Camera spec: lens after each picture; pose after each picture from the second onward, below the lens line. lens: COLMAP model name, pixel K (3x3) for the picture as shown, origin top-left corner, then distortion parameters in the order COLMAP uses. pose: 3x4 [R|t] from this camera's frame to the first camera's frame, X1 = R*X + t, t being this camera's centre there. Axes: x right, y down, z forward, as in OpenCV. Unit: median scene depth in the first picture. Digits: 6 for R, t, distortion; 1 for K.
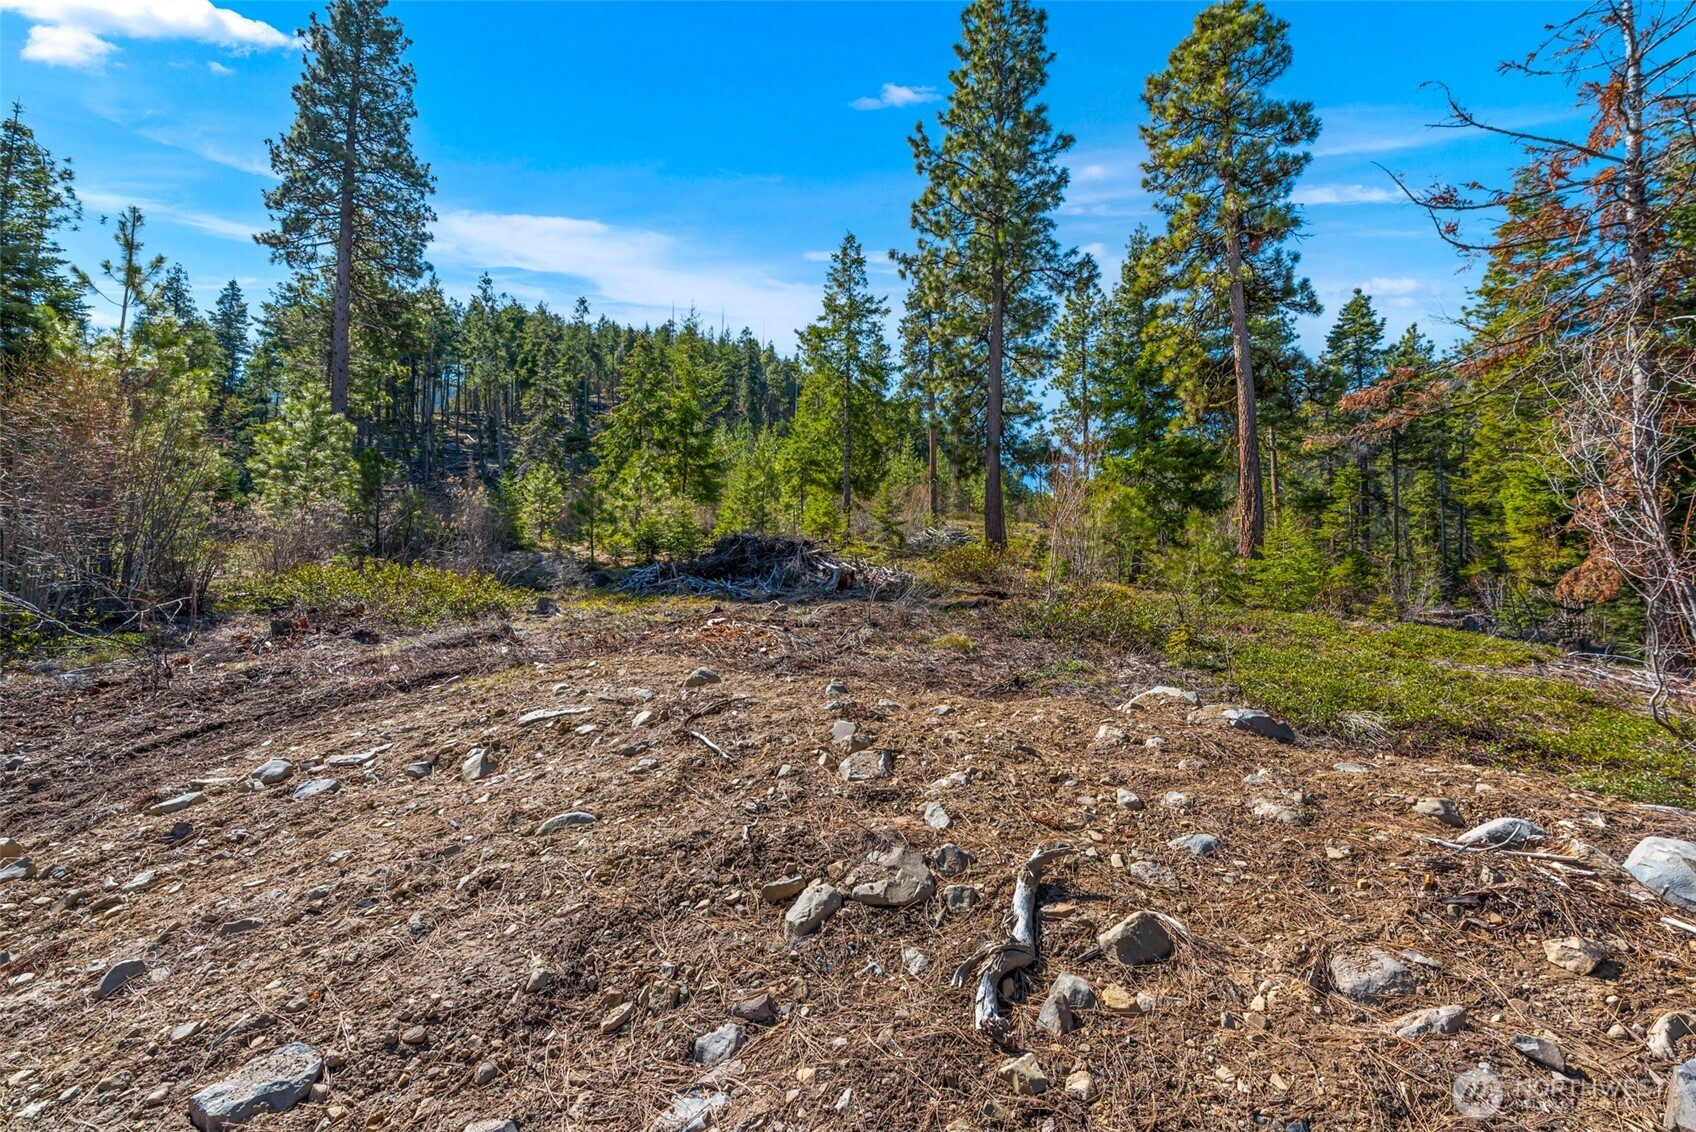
lens RADIAL K [[767.3, 0, 849.5], [0, 767.3, 567.8], [0, 0, 1]] dist [0.002481, 0.000223]
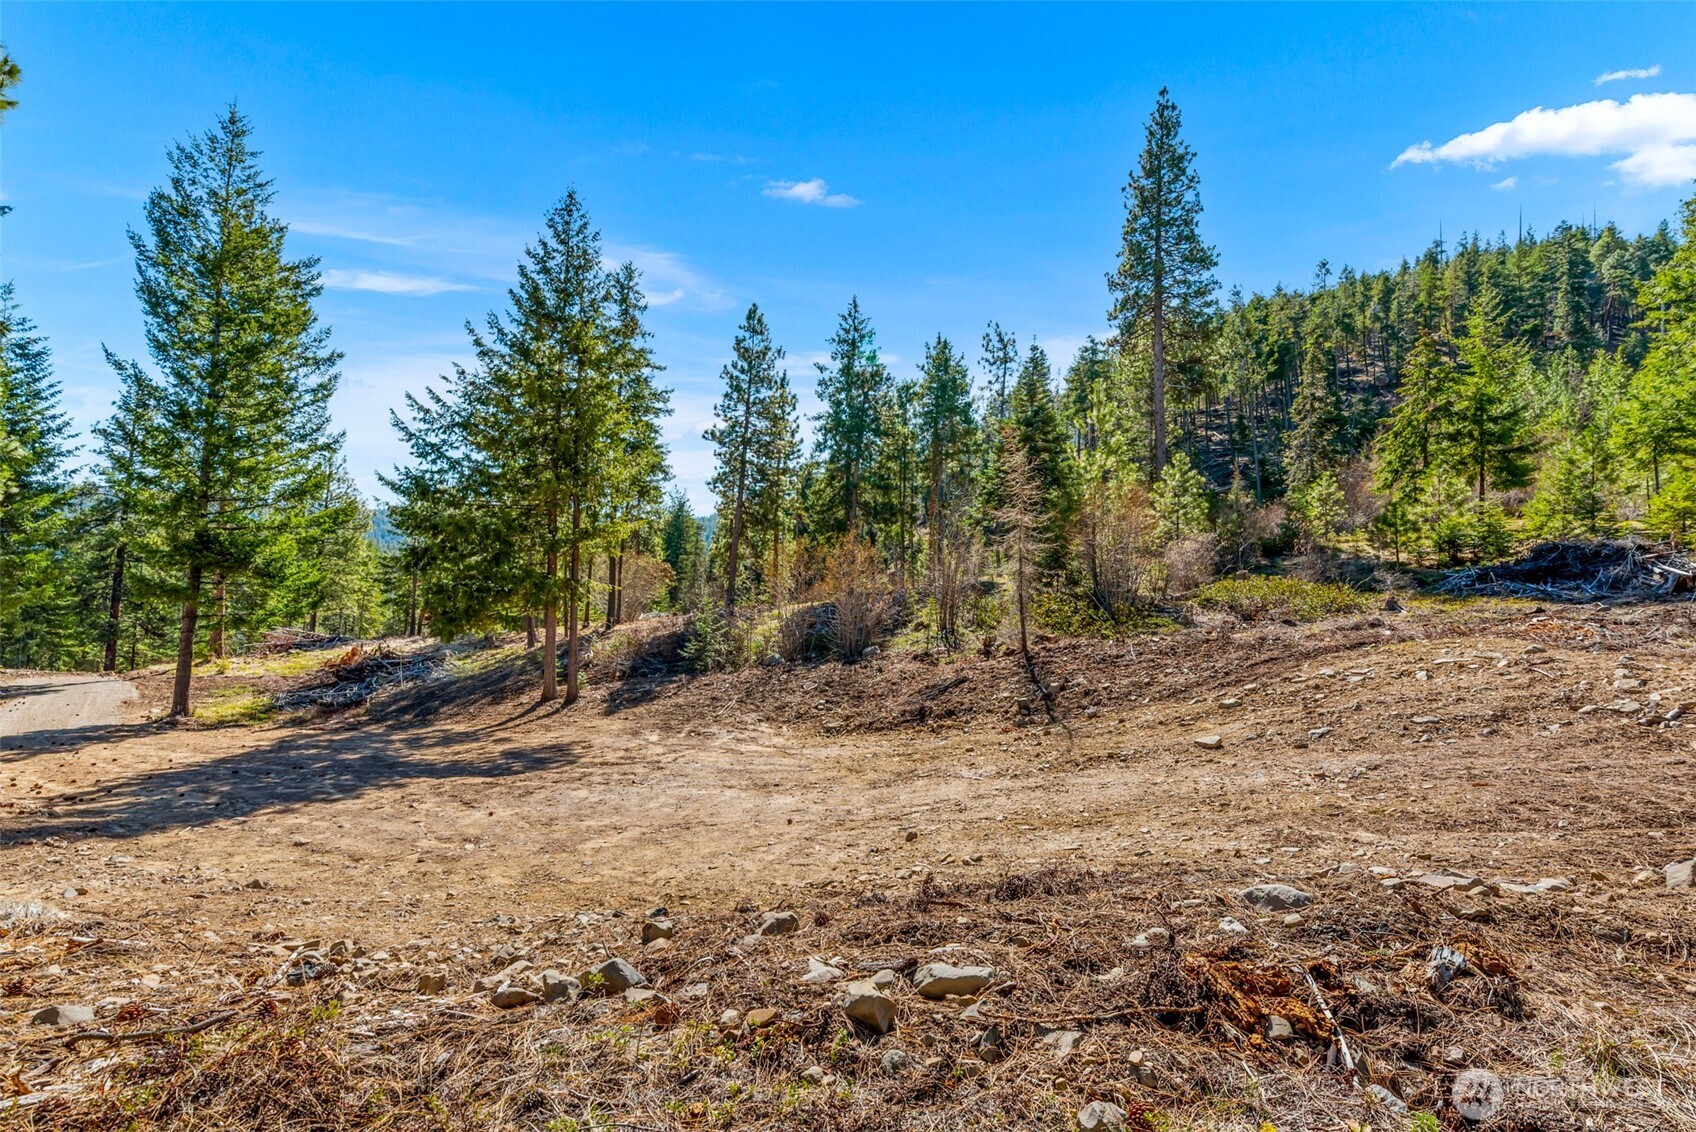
lens RADIAL K [[767.3, 0, 849.9], [0, 767.3, 568.9], [0, 0, 1]] dist [0.002481, 0.000223]
pose [[0.627860, -0.027398, -0.777844, 0.075883], [0.045231, 0.998976, 0.001323, -0.045334], [0.777011, -0.036013, 0.628456, -0.493386]]
